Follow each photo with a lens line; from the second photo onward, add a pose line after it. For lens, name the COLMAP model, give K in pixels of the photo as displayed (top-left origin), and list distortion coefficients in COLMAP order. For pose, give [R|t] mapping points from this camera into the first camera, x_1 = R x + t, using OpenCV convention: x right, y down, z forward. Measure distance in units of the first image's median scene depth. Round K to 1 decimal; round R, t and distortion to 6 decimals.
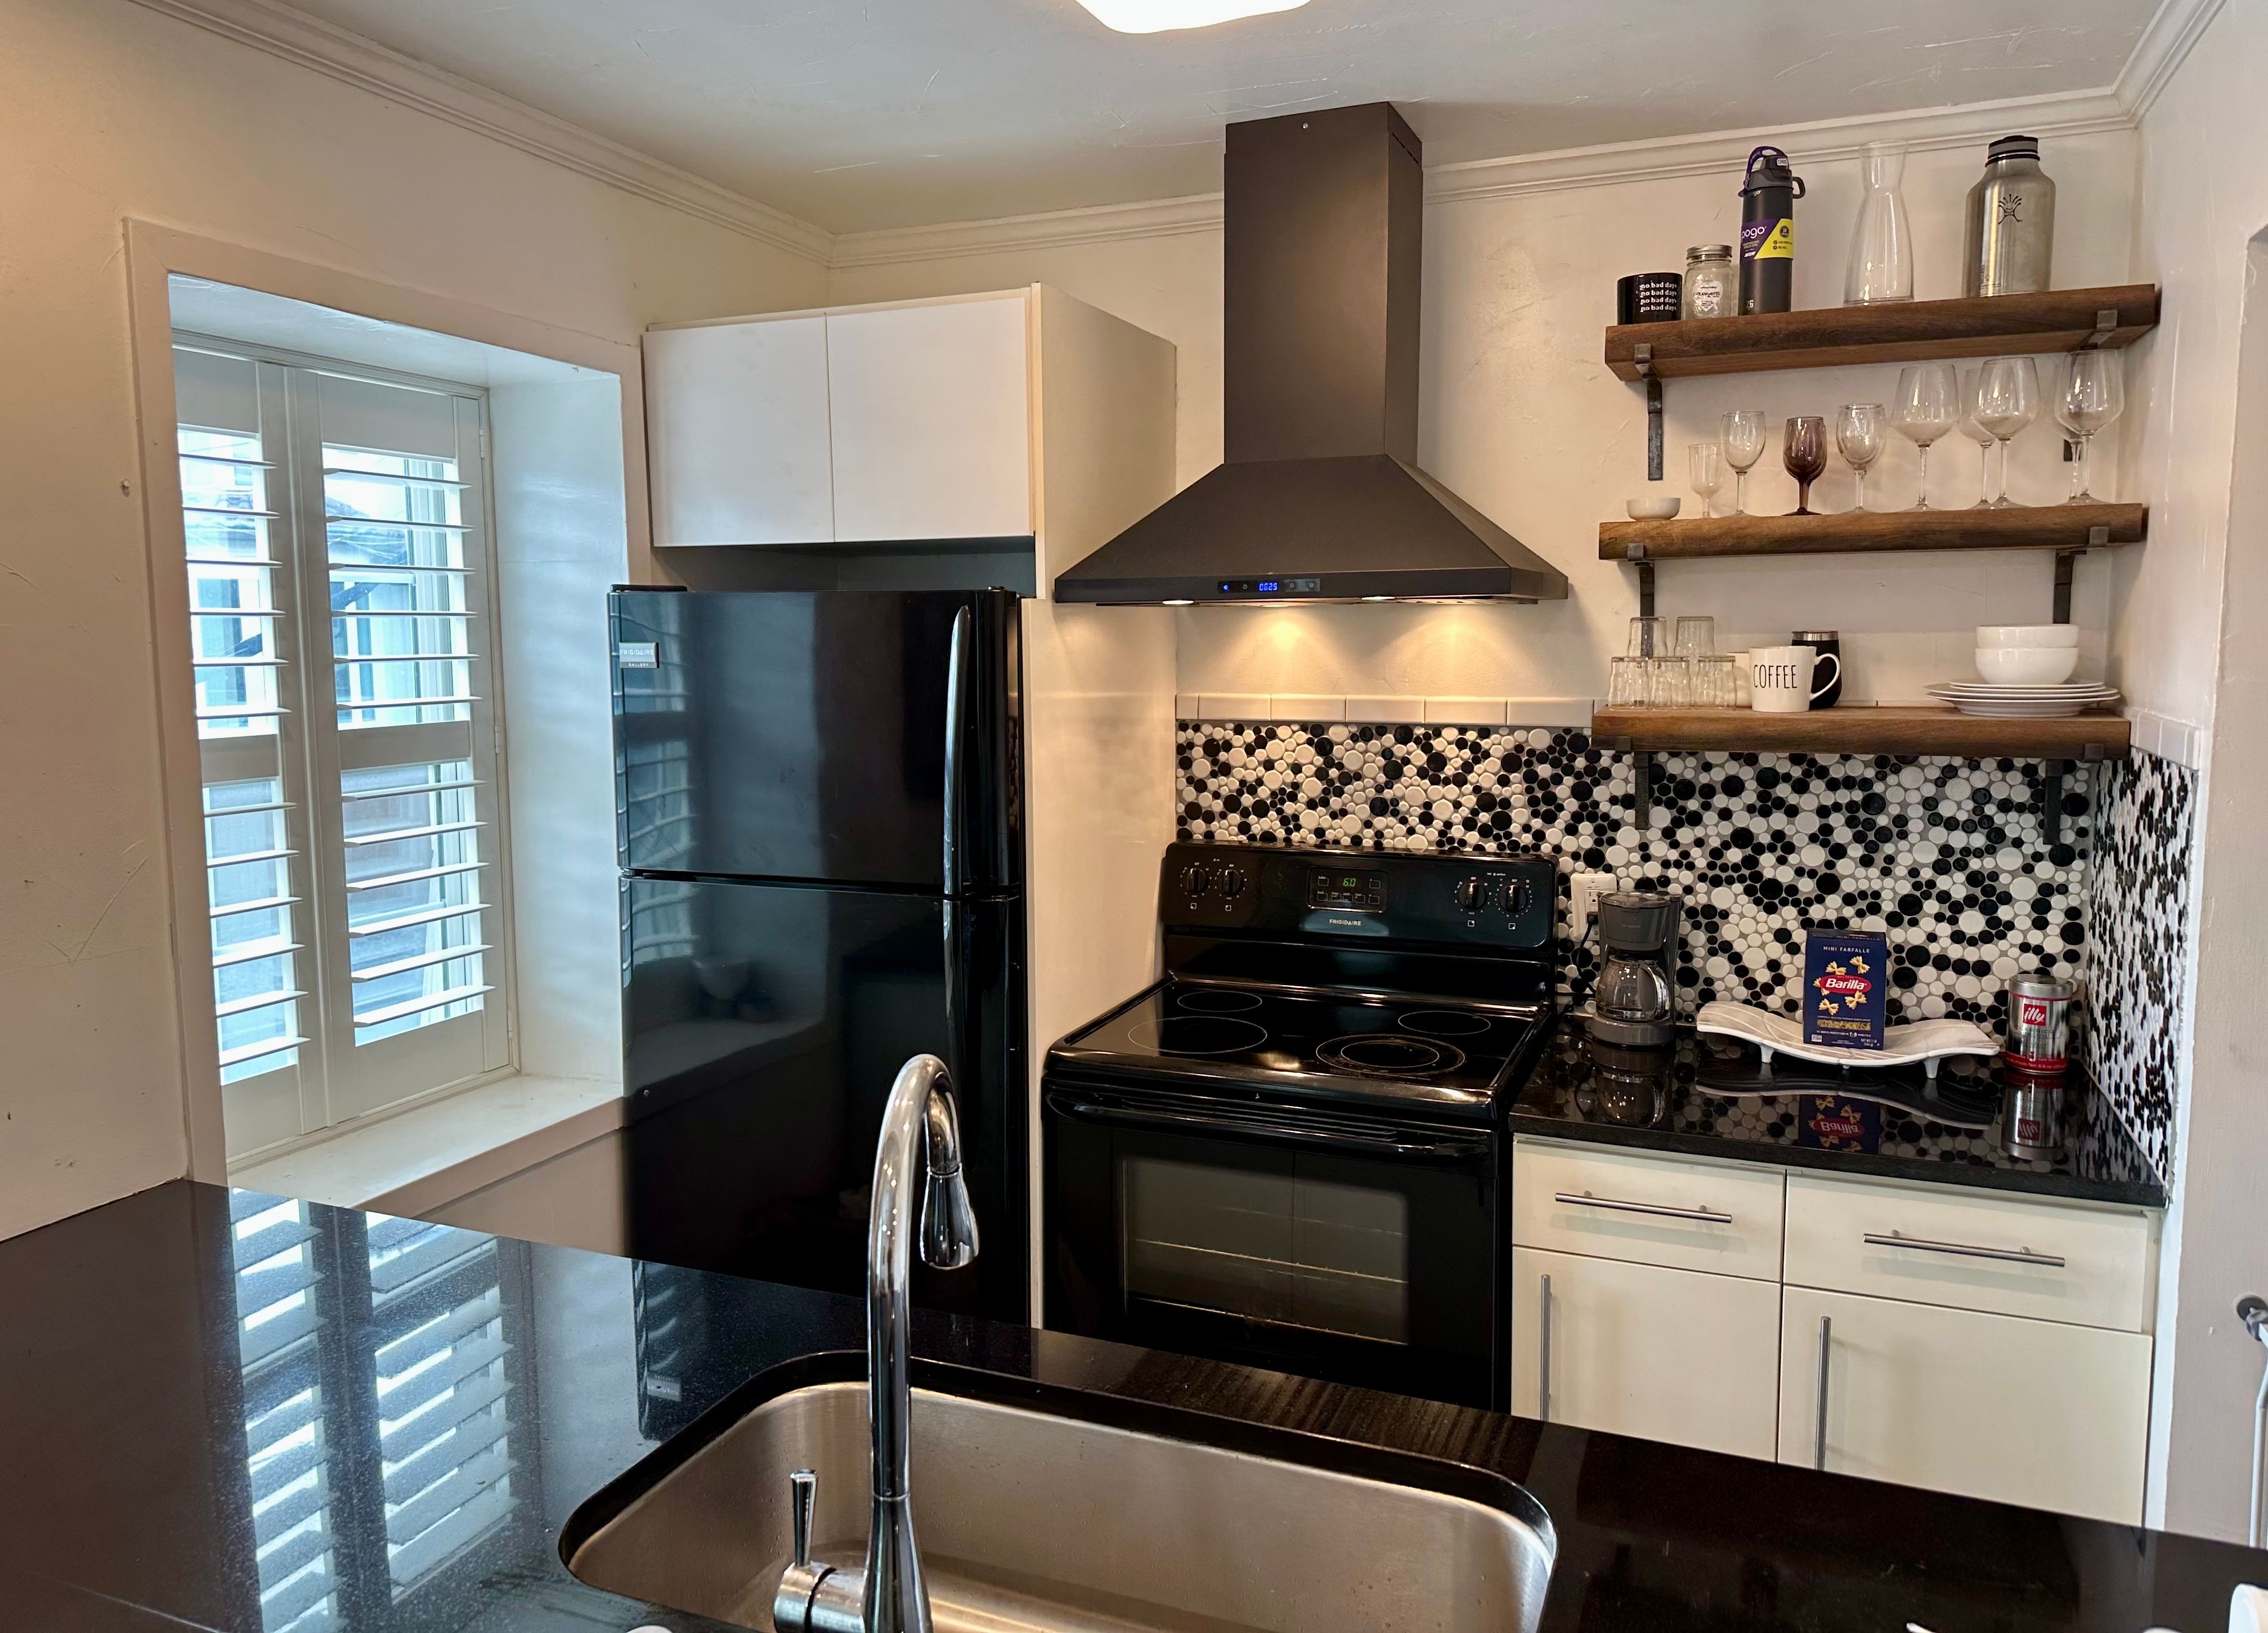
lens RADIAL K [[1509.4, 0, 1102.2], [0, 1509.4, 780.9], [0, 0, 1]] dist [0.038119, -0.001199]
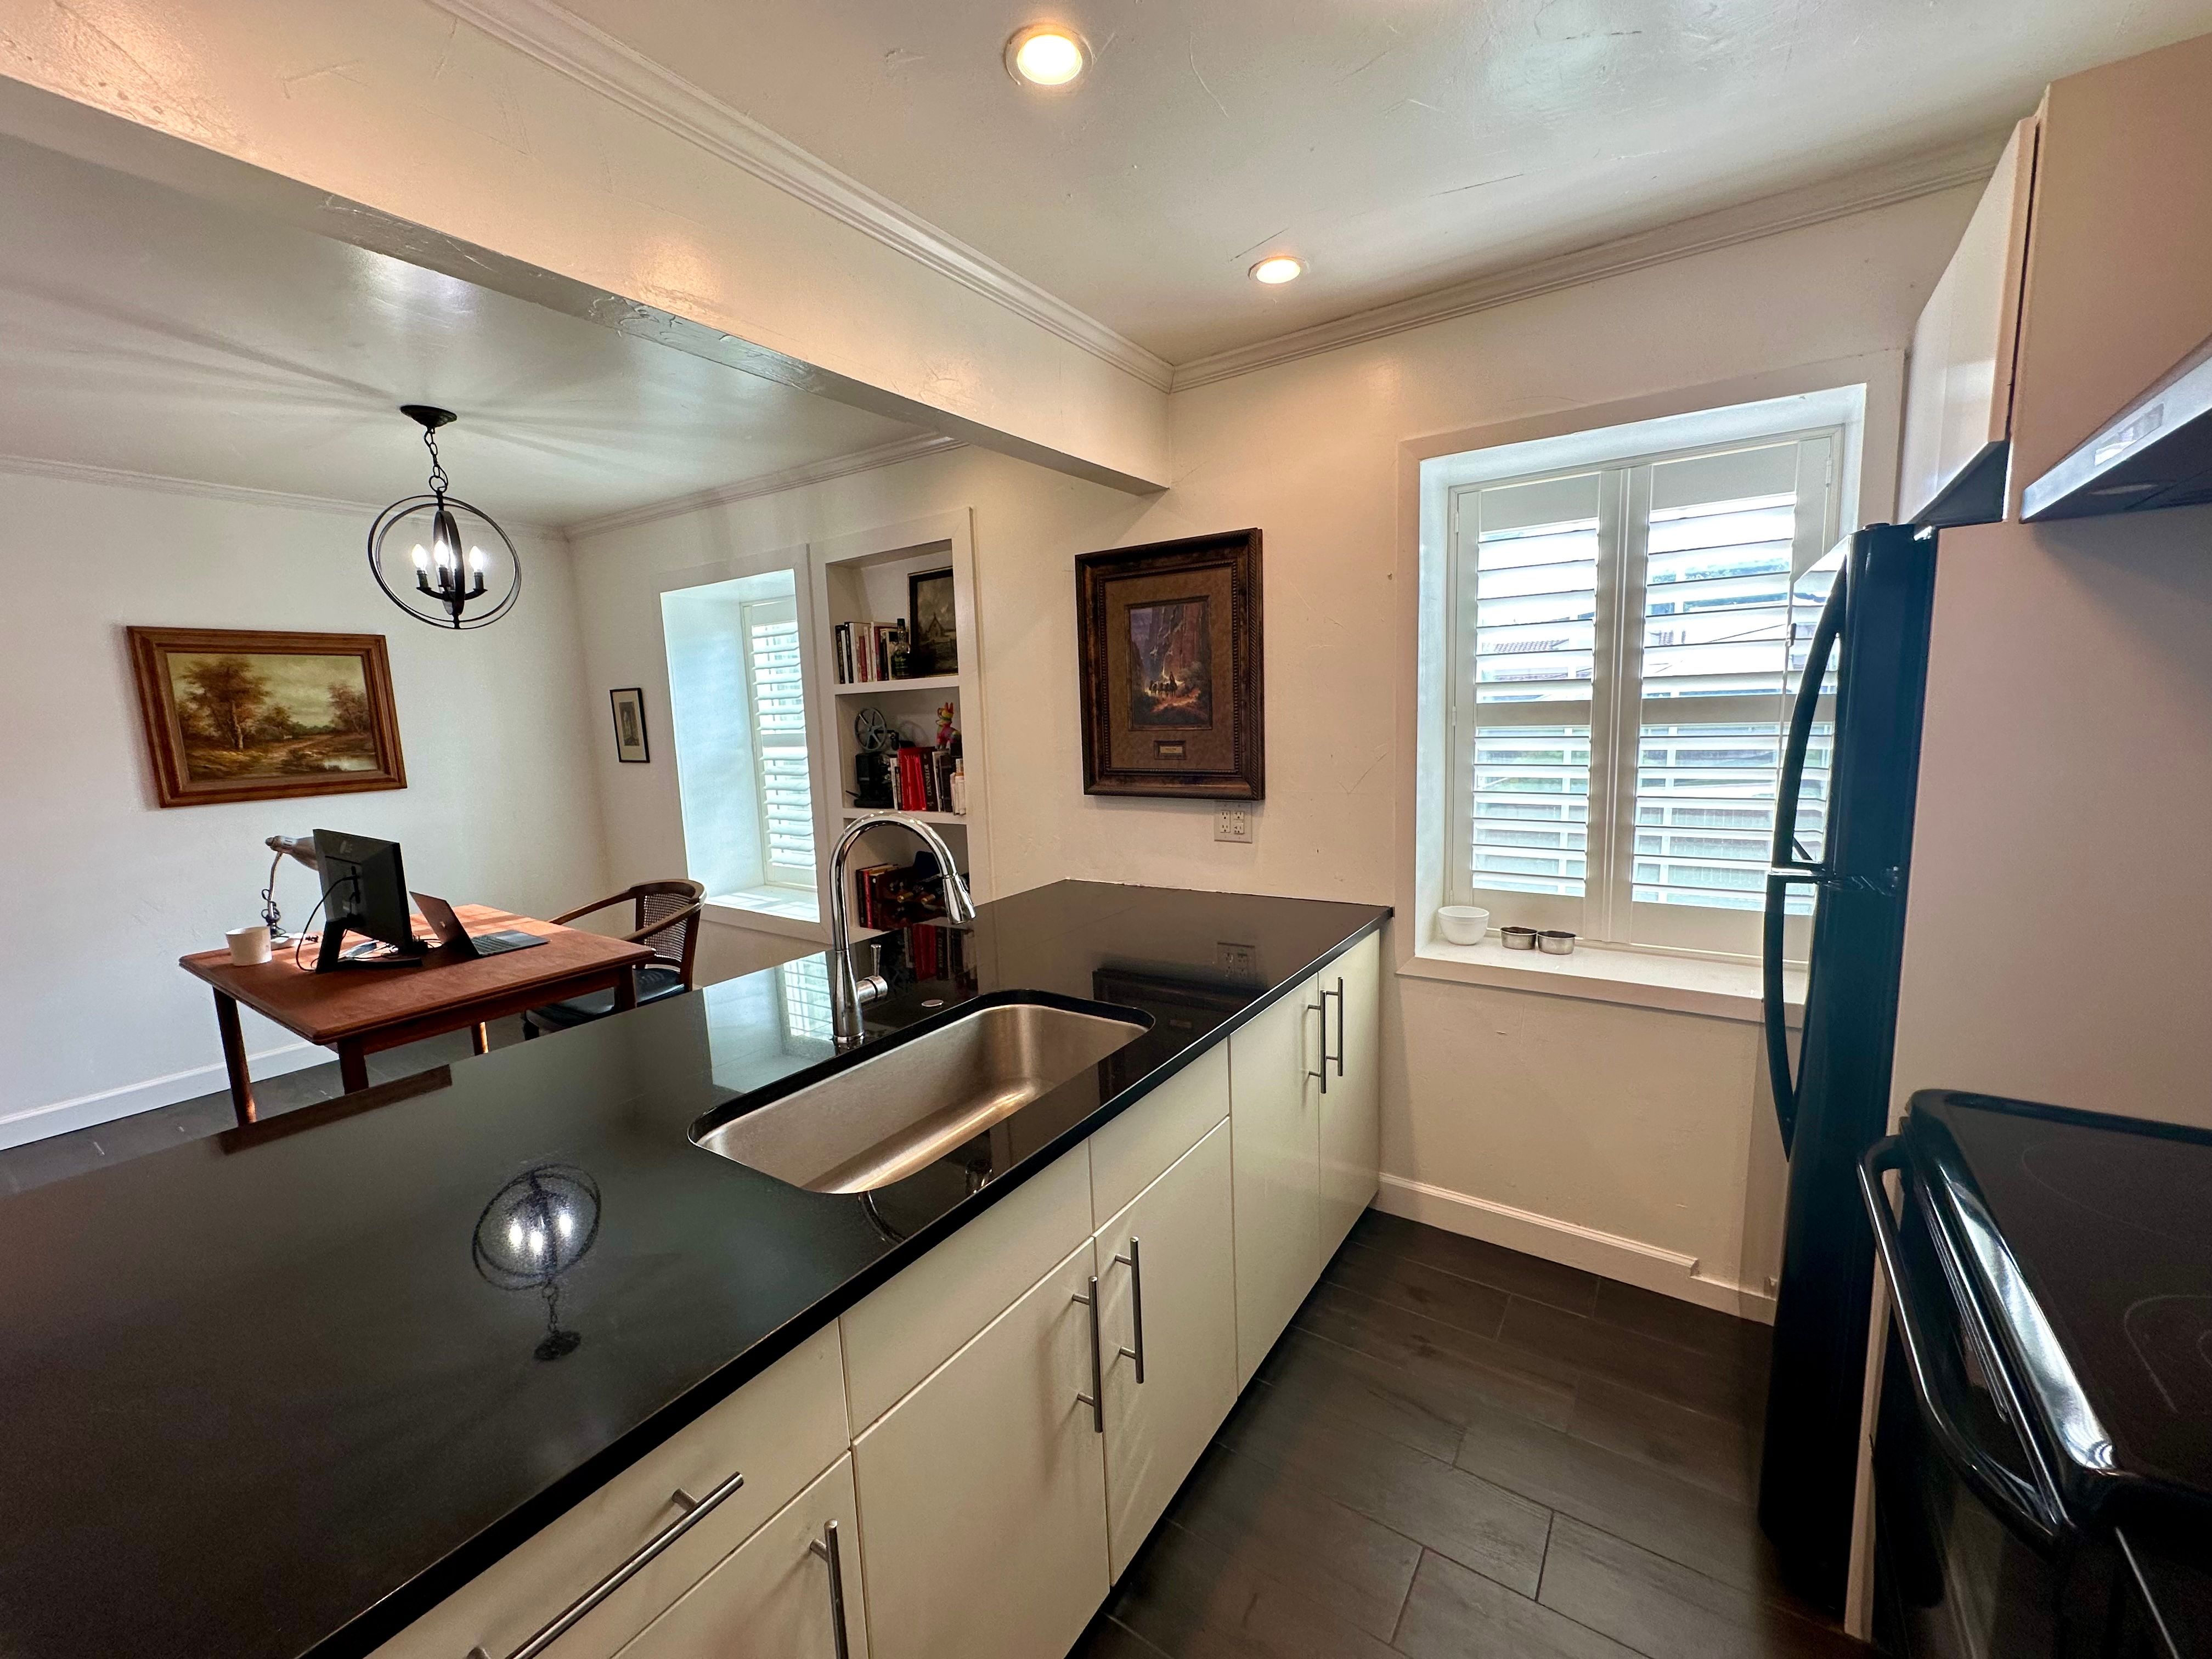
lens RADIAL K [[879.9, 0, 1103.5], [0, 879.9, 831.4], [0, 0, 1]] dist [-0.002479, 0.000139]
pose [[-0.213780, 0.145946, -0.965918, 0.449141], [-0.053625, 0.985533, 0.160778, -0.011958], [0.975409, 0.086168, -0.202861, 0.578147]]
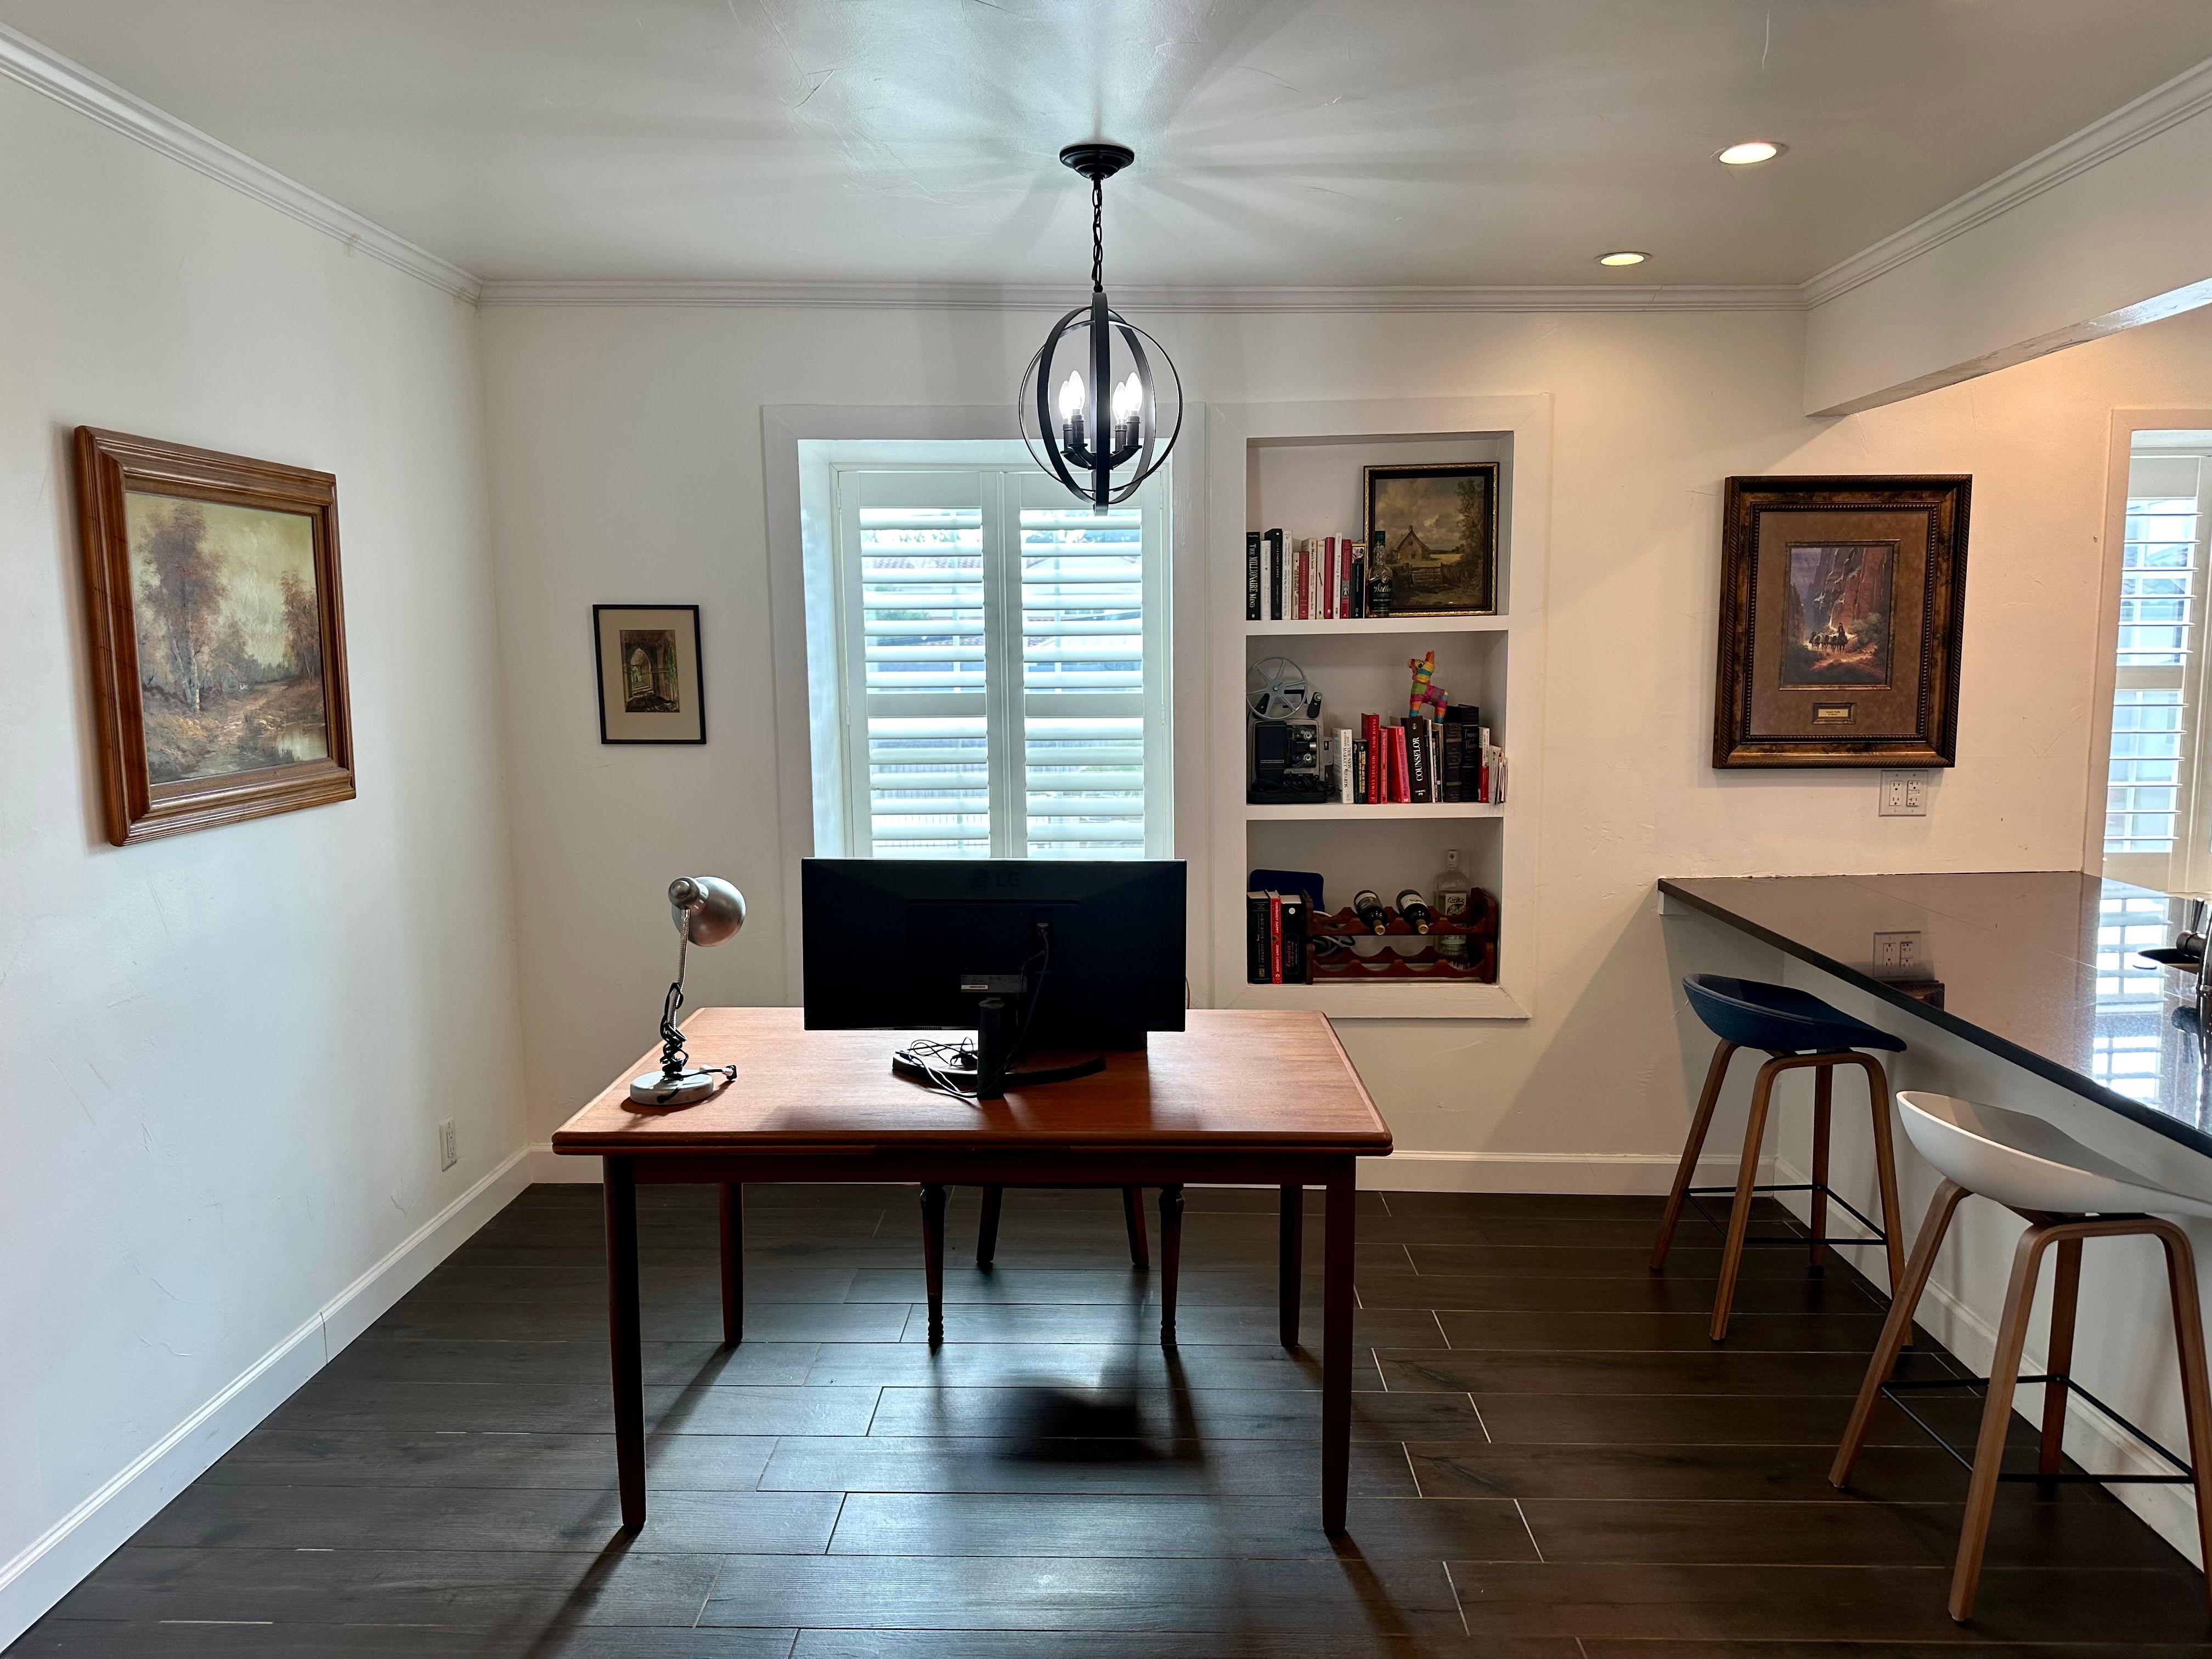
lens RADIAL K [[1542.2, 0, 1109.8], [0, 1542.2, 845.7], [0, 0, 1]] dist [0.152280, -0.279505]
pose [[0.357286, 0.121566, -0.926050, 0.633928], [-0.077432, 0.991936, 0.100341, 0.078412], [0.930780, 0.035855, 0.363818, -0.714398]]
